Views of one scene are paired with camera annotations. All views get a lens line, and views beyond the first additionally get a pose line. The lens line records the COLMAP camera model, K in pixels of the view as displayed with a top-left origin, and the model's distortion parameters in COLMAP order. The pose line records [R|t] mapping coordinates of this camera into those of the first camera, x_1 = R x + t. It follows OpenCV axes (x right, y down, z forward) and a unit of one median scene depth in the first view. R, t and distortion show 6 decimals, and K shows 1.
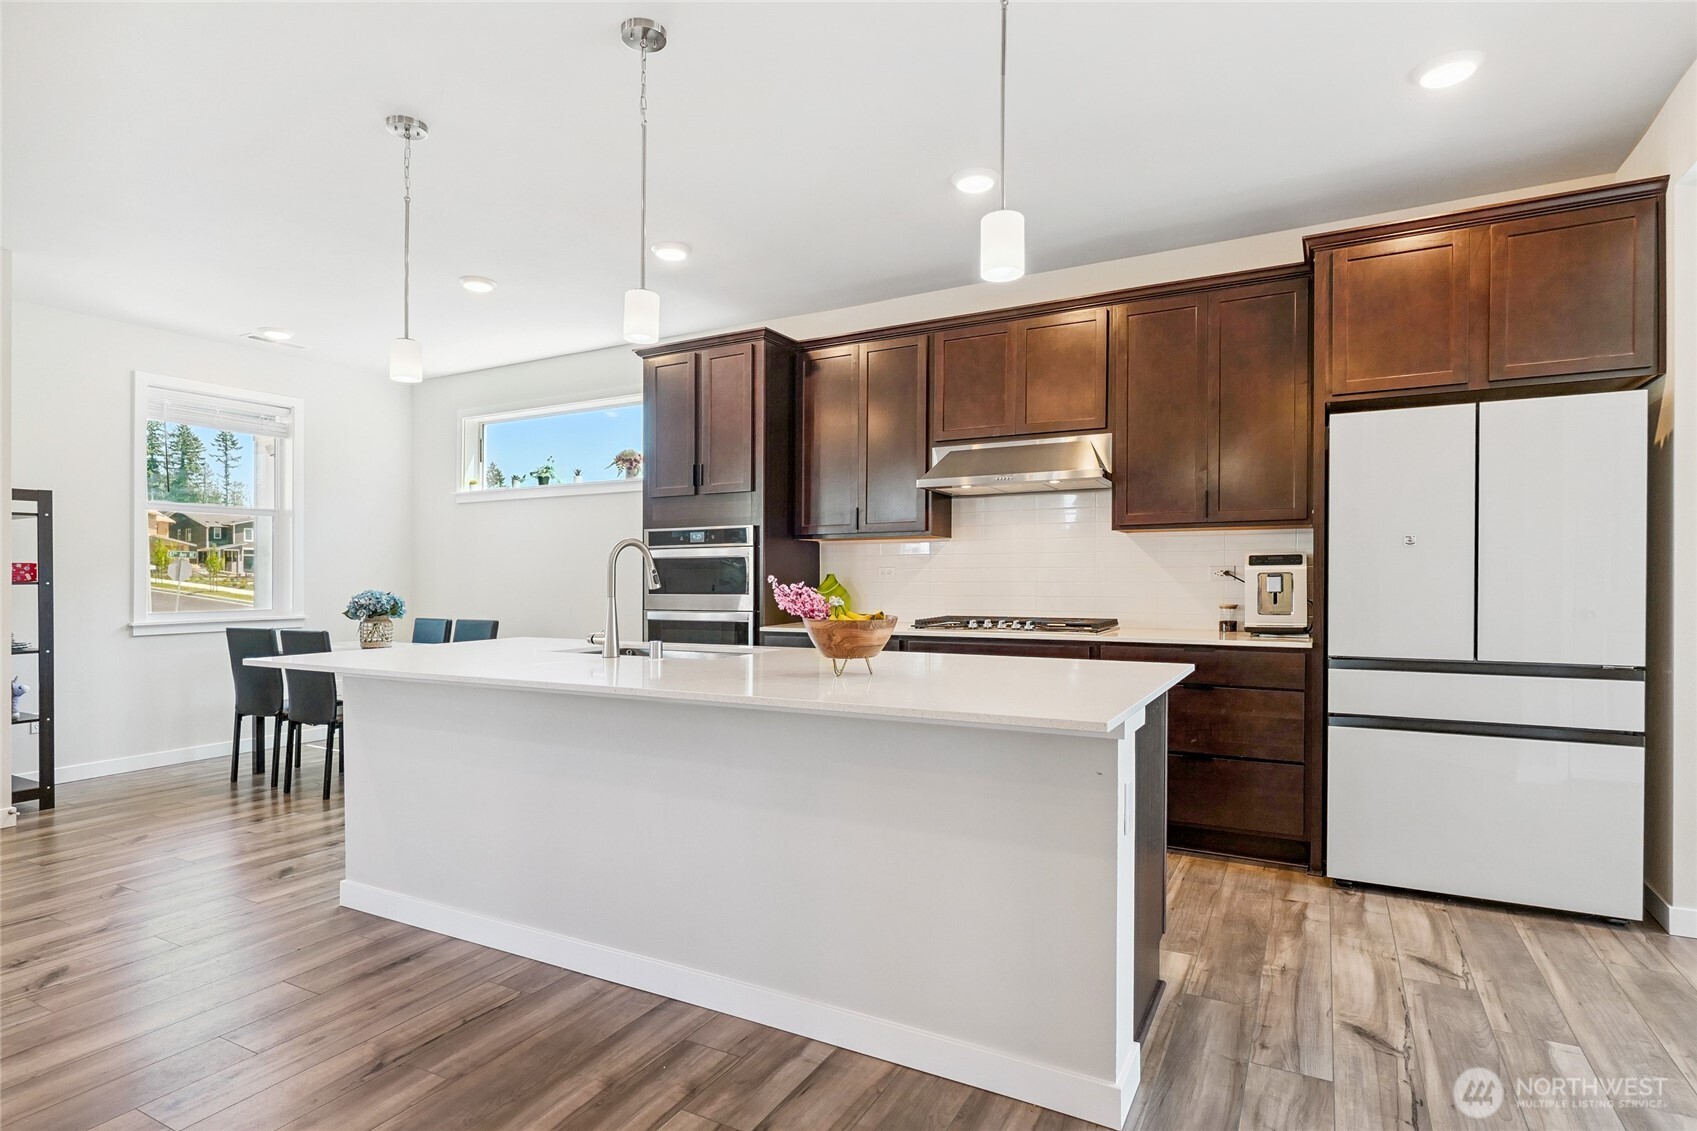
lens RADIAL K [[878.6, 0, 858.9], [0, 878.6, 577.6], [0, 0, 1]] dist [0.000849, -0.000446]
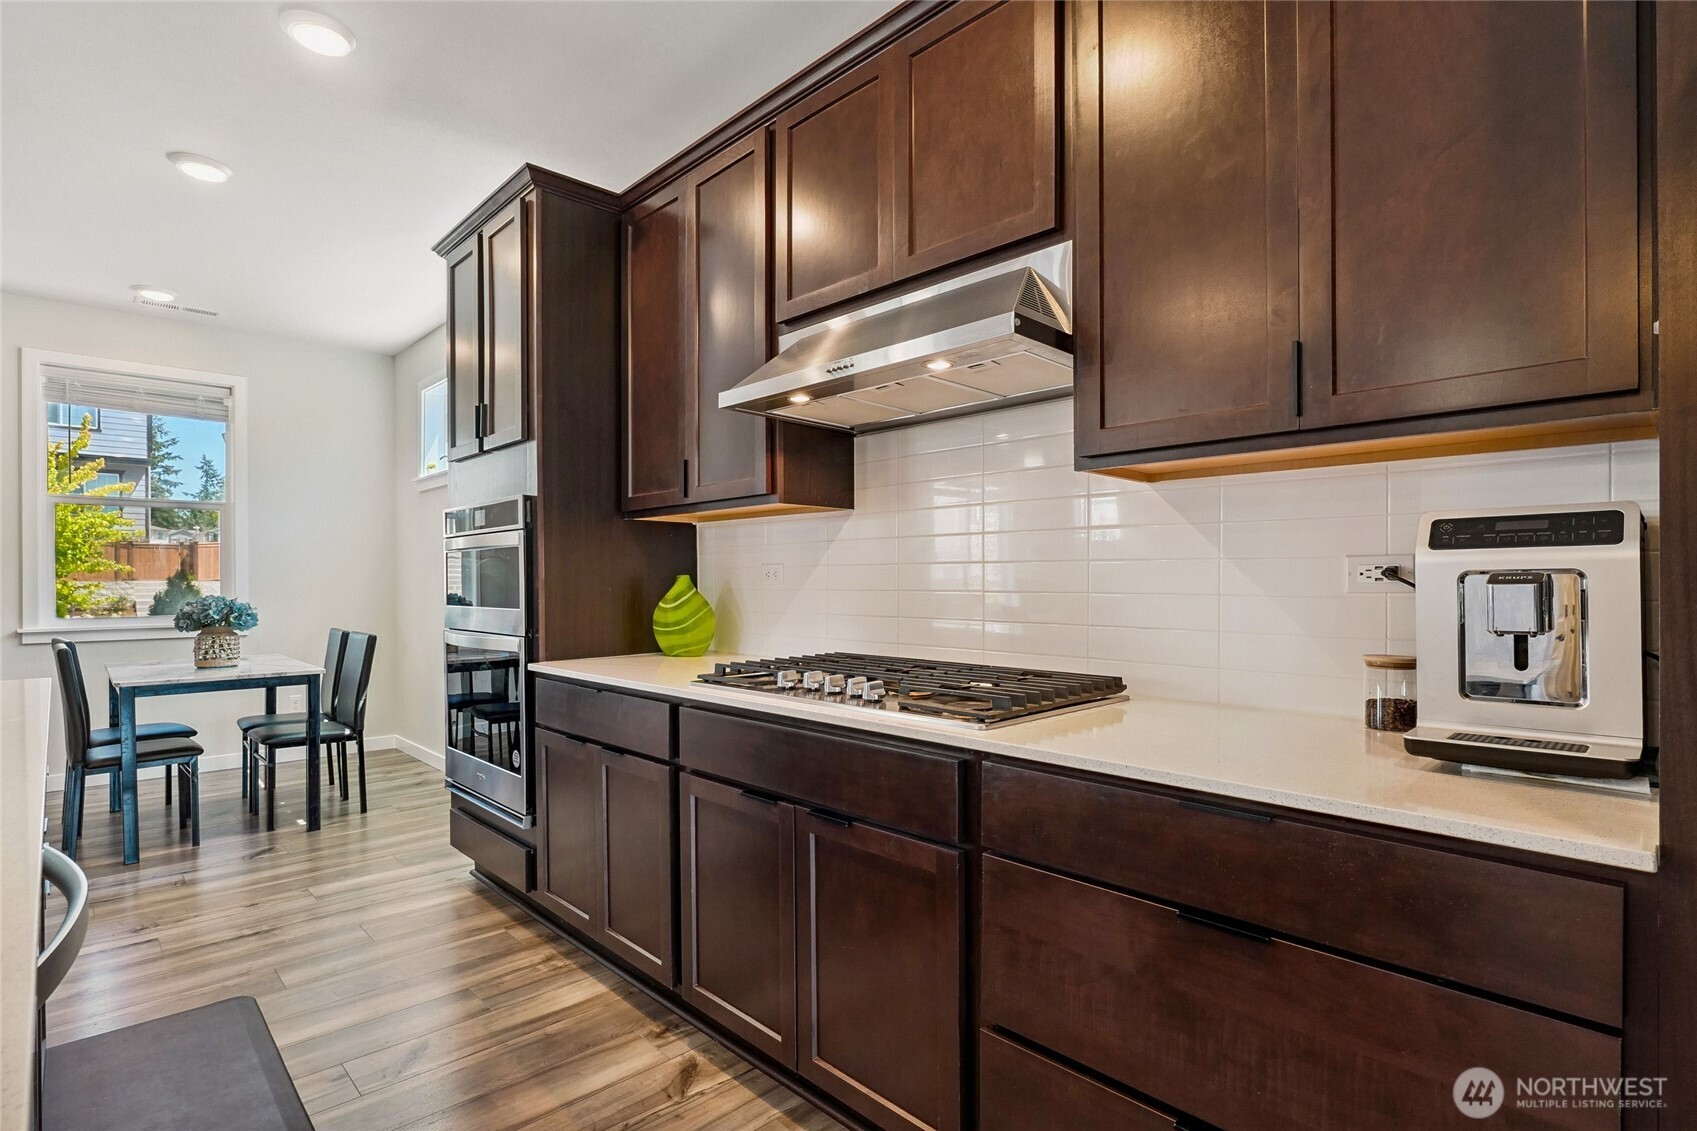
lens RADIAL K [[844.5, 0, 844.9], [0, 844.5, 573.0], [0, 0, 1]] dist [0.002693, -0.000944]
pose [[0.948413, -0.000714, -0.317036, 0.280714], [-0.001717, 0.999971, -0.007386, -0.001732], [0.317032, 0.007549, 0.948385, 0.523994]]
